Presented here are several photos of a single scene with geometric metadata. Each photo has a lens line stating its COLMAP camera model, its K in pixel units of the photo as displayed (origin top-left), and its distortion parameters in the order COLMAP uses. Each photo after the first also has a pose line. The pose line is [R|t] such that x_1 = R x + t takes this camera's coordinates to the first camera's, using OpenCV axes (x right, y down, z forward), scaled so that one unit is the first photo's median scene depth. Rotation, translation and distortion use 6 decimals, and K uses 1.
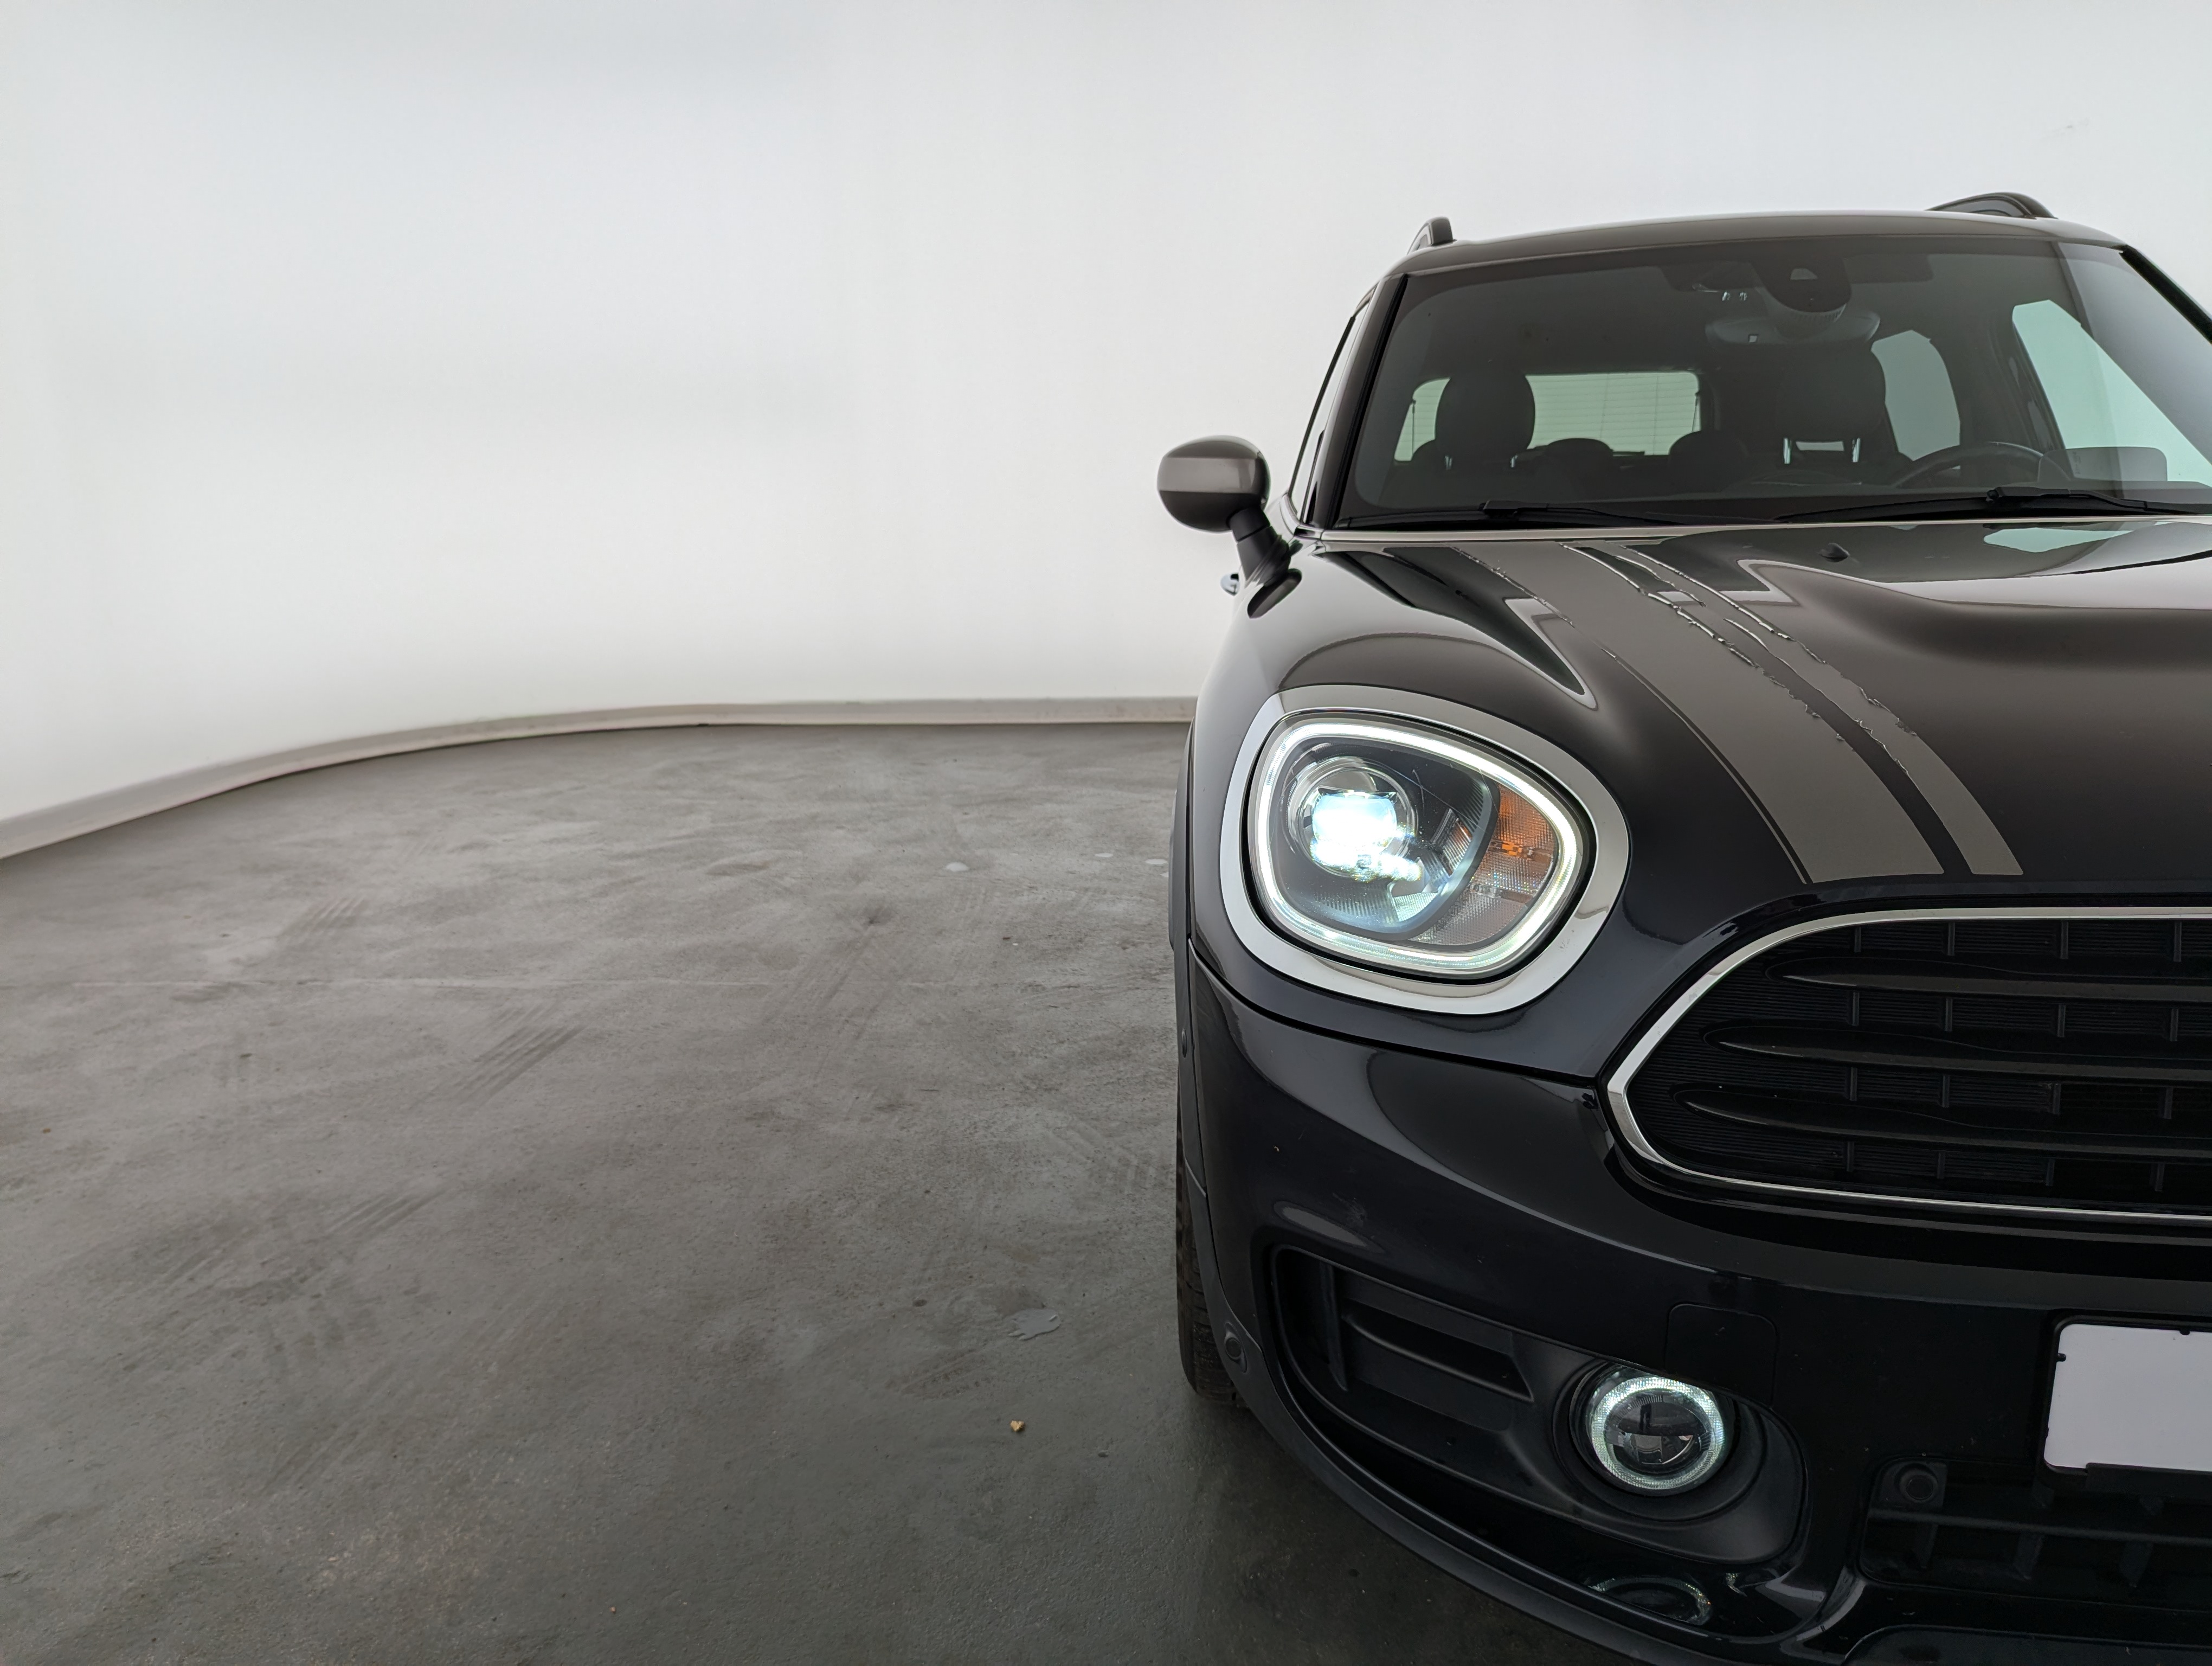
lens RADIAL K [[1574.4, 0, 1106.0], [0, 1574.4, 833.0], [0, 0, 1]] dist [0.057694, -0.077236]
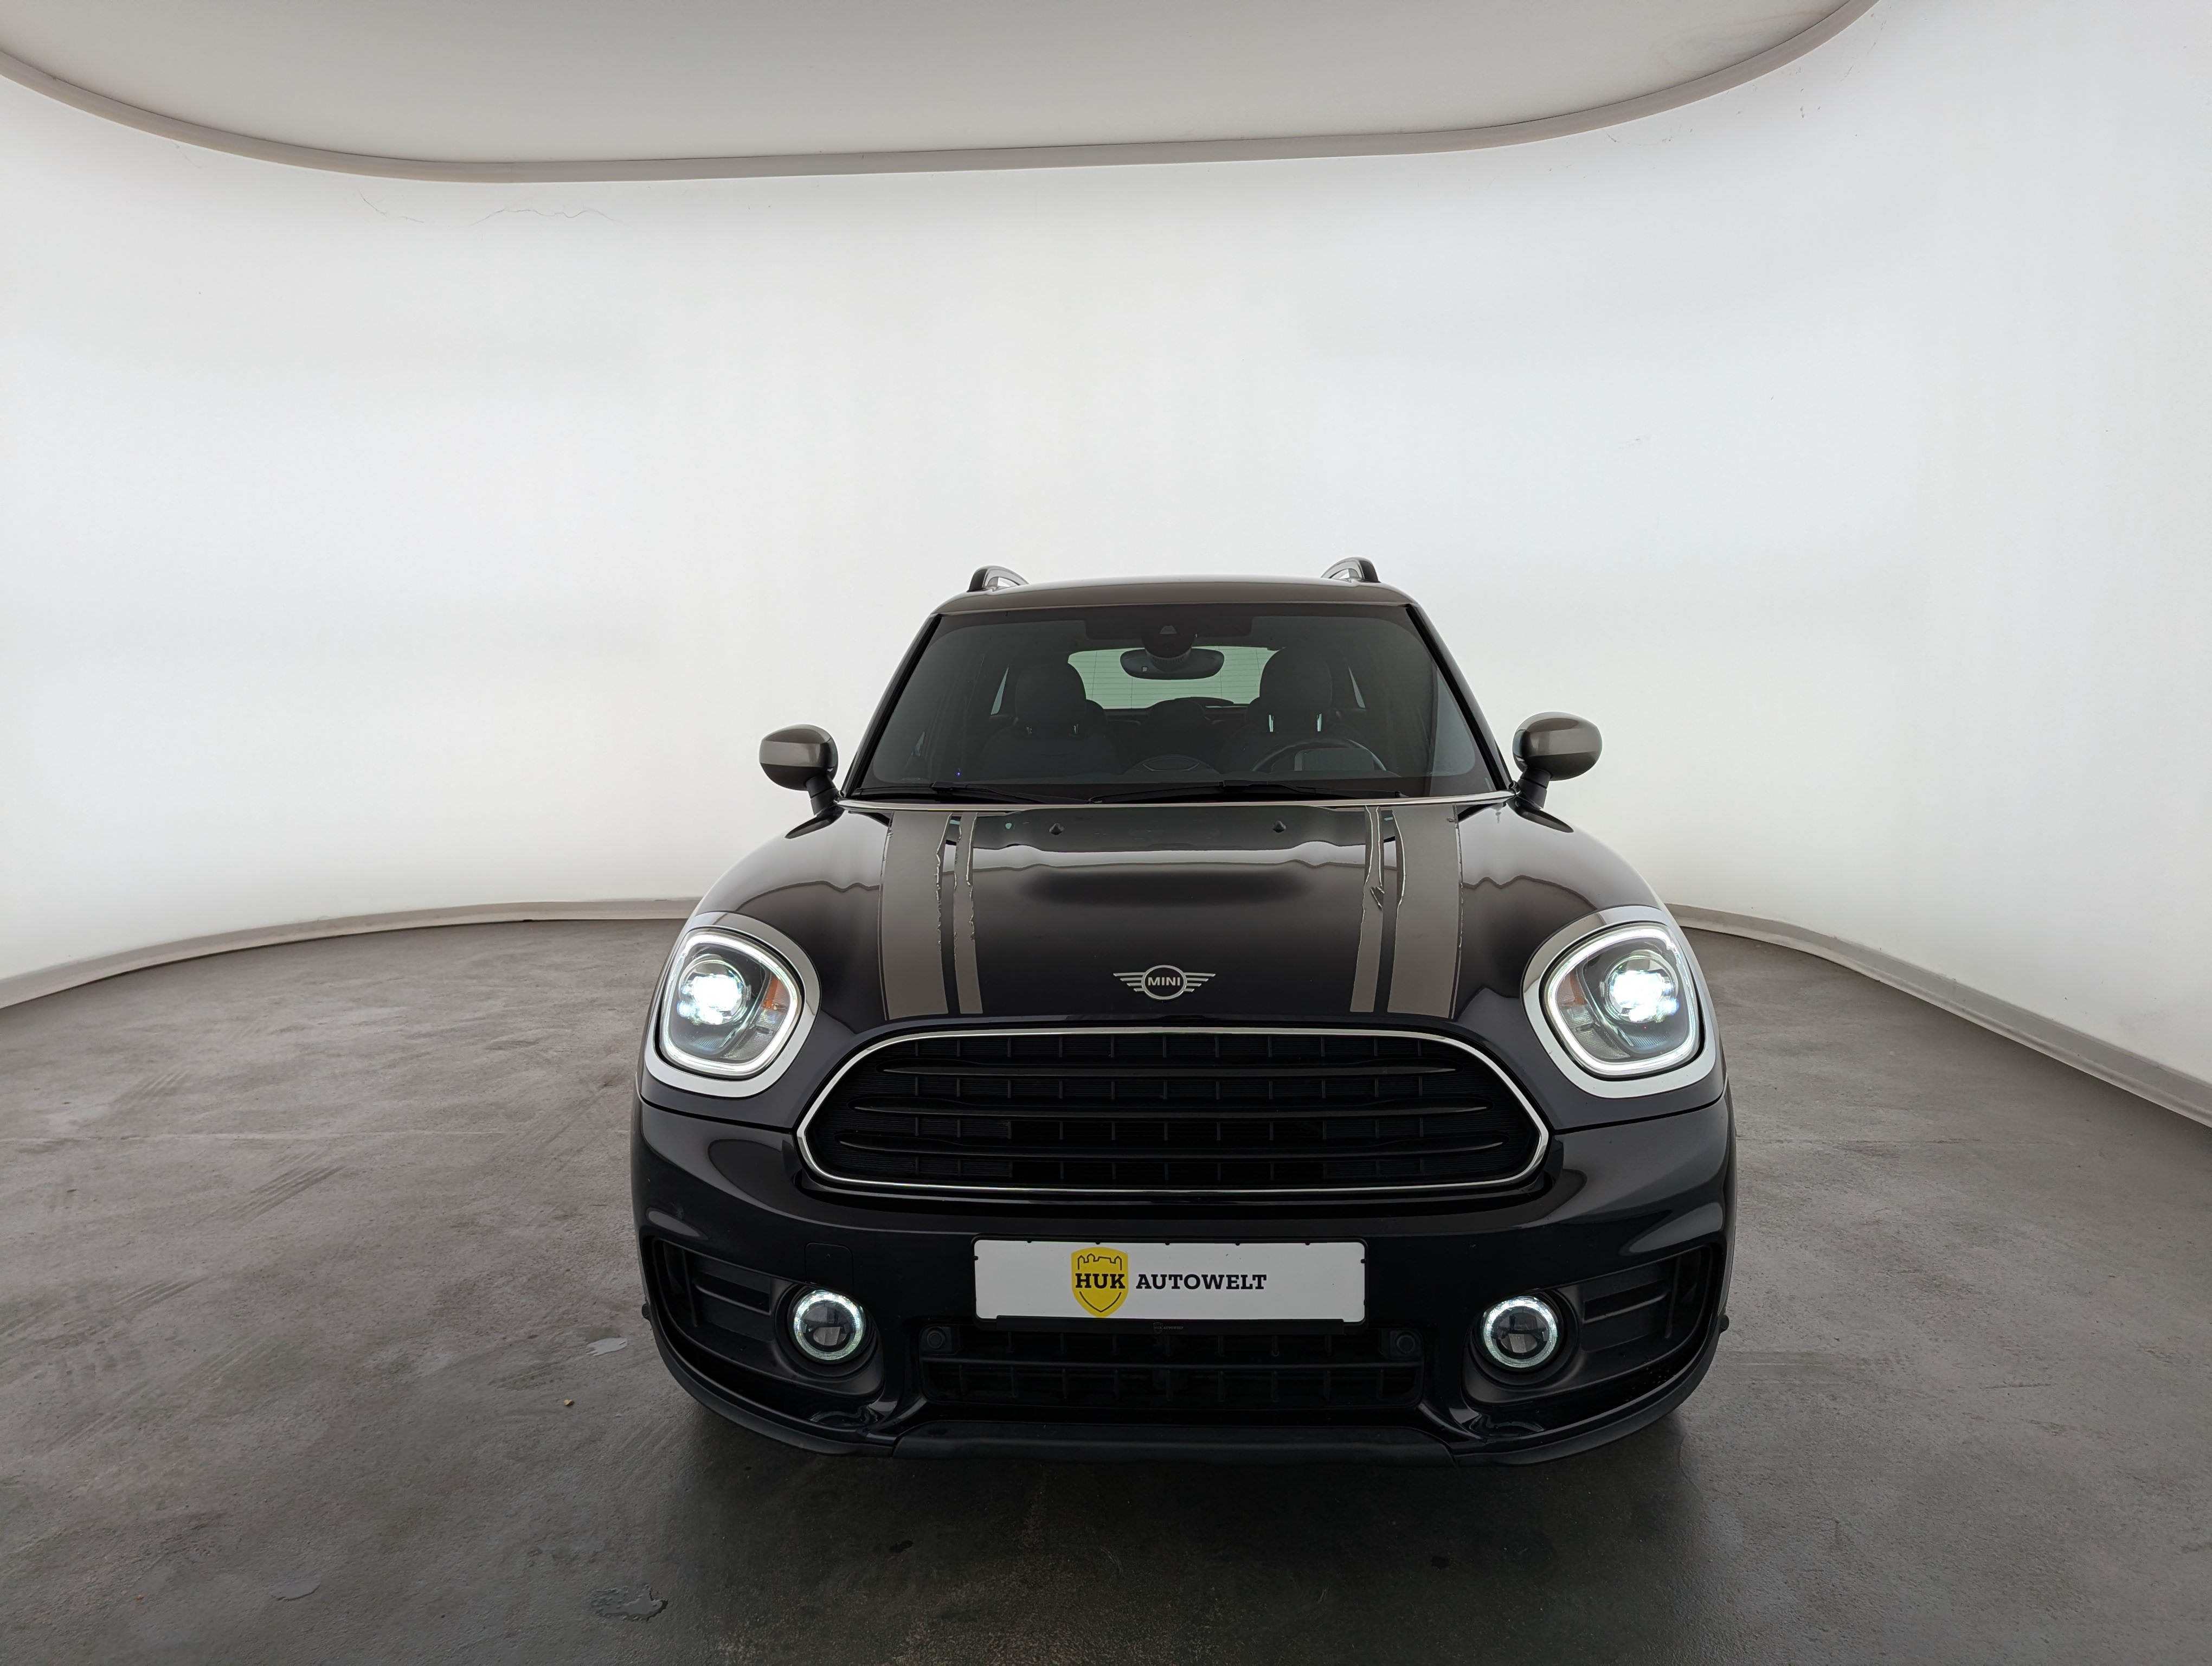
lens RADIAL K [[1574.4, 0, 1106.0], [0, 1574.4, 833.0], [0, 0, 1]] dist [0.057694, -0.077236]
pose [[0.998536, -0.004510, 0.053903, 0.248788], [0.010762, 0.993160, -0.116268, 0.013189], [-0.053010, 0.116678, 0.991754, -0.386638]]
